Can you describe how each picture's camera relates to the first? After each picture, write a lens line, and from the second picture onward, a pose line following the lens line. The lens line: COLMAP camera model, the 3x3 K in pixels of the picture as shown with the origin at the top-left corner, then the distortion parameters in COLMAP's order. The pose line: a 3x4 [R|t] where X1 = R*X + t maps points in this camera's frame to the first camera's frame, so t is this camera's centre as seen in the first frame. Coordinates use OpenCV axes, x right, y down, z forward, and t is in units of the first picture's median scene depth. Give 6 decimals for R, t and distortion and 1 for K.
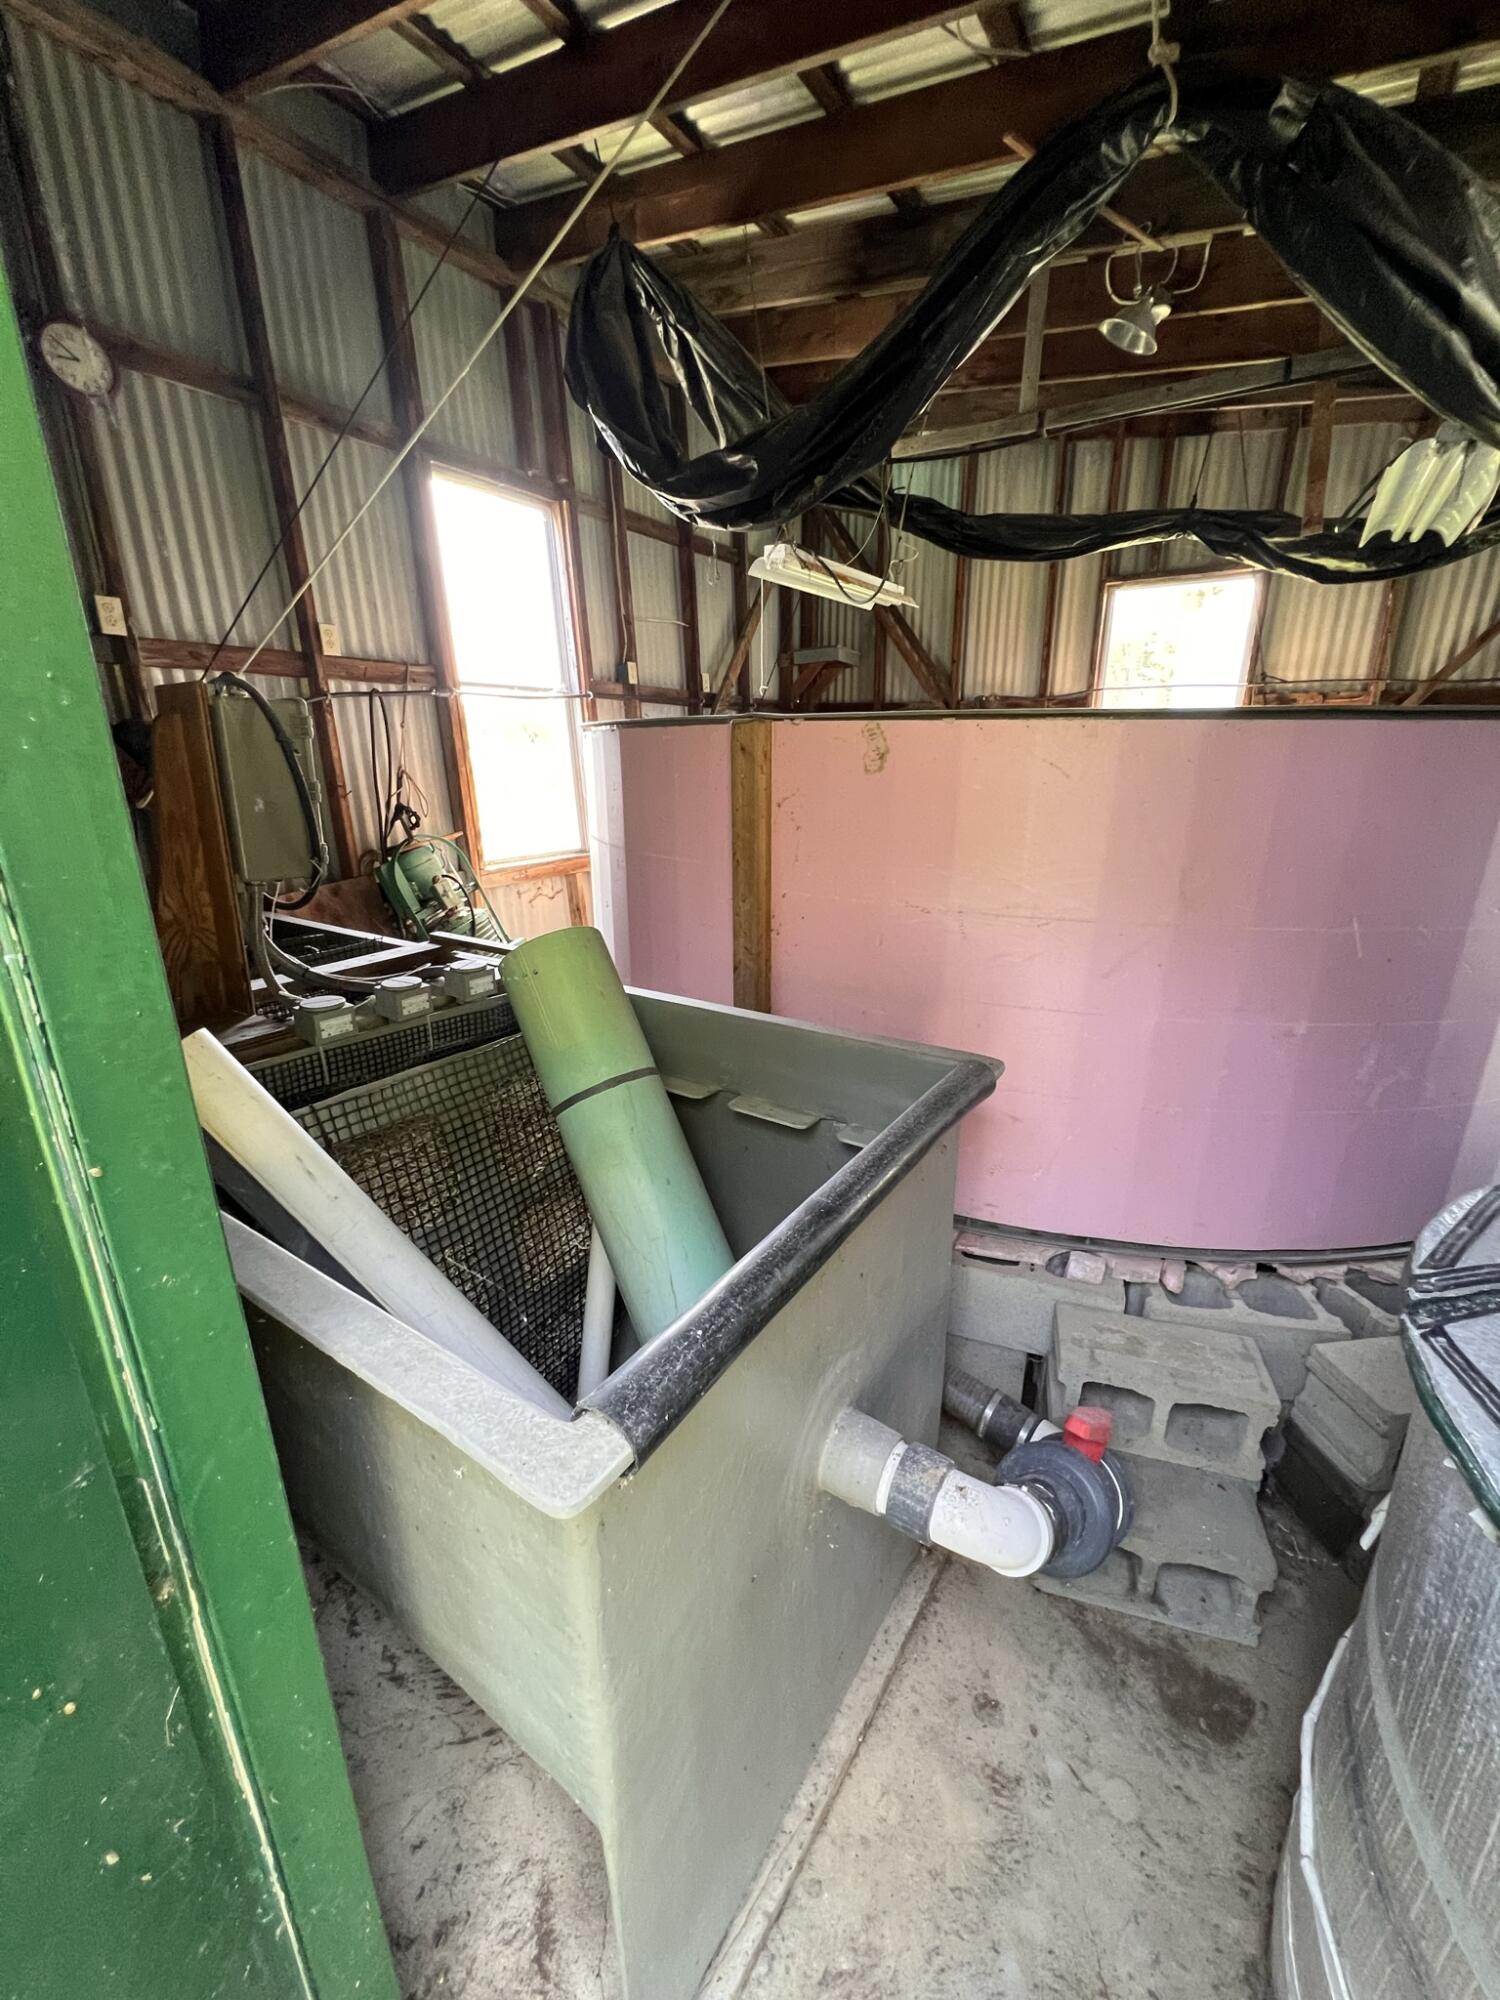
lens RADIAL K [[802.4, 0, 753.1], [0, 802.4, 1004.0], [0, 0, 1]] dist [-0.002329, 0.000504]
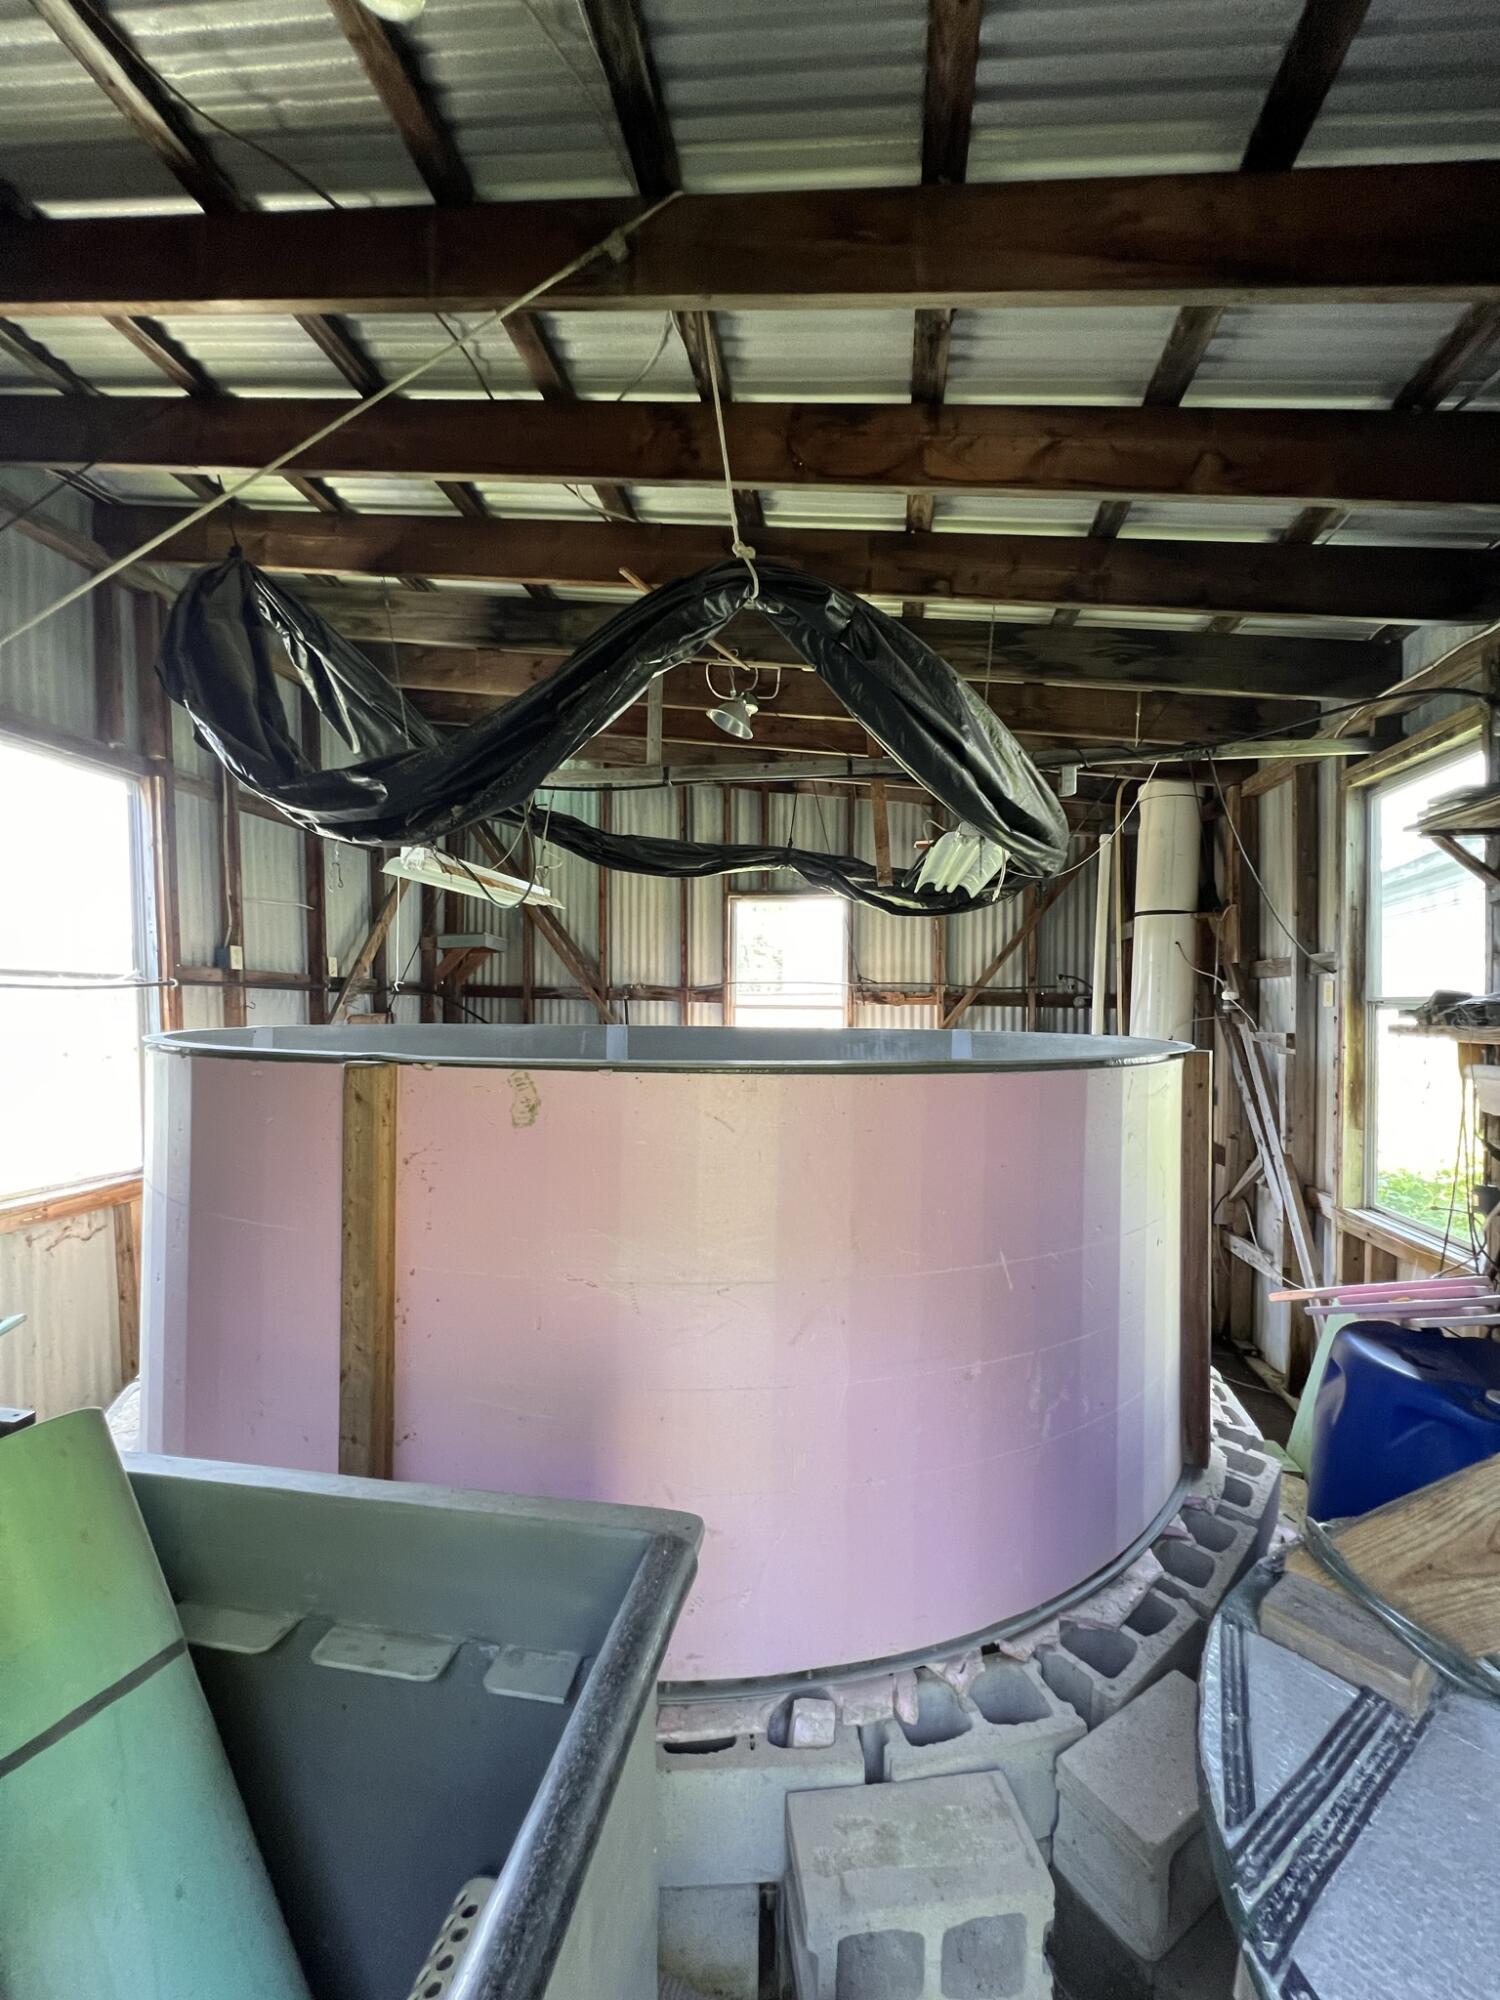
lens RADIAL K [[800.1, 0, 751.3], [0, 800.1, 1006.3], [0, 0, 1]] dist [-0.001124, 0.000489]
pose [[0.914196, 0.013082, 0.405062, 0.014079], [0.111045, 0.953143, -0.281404, -0.084588], [-0.389763, 0.302238, 0.869906, 0.066322]]
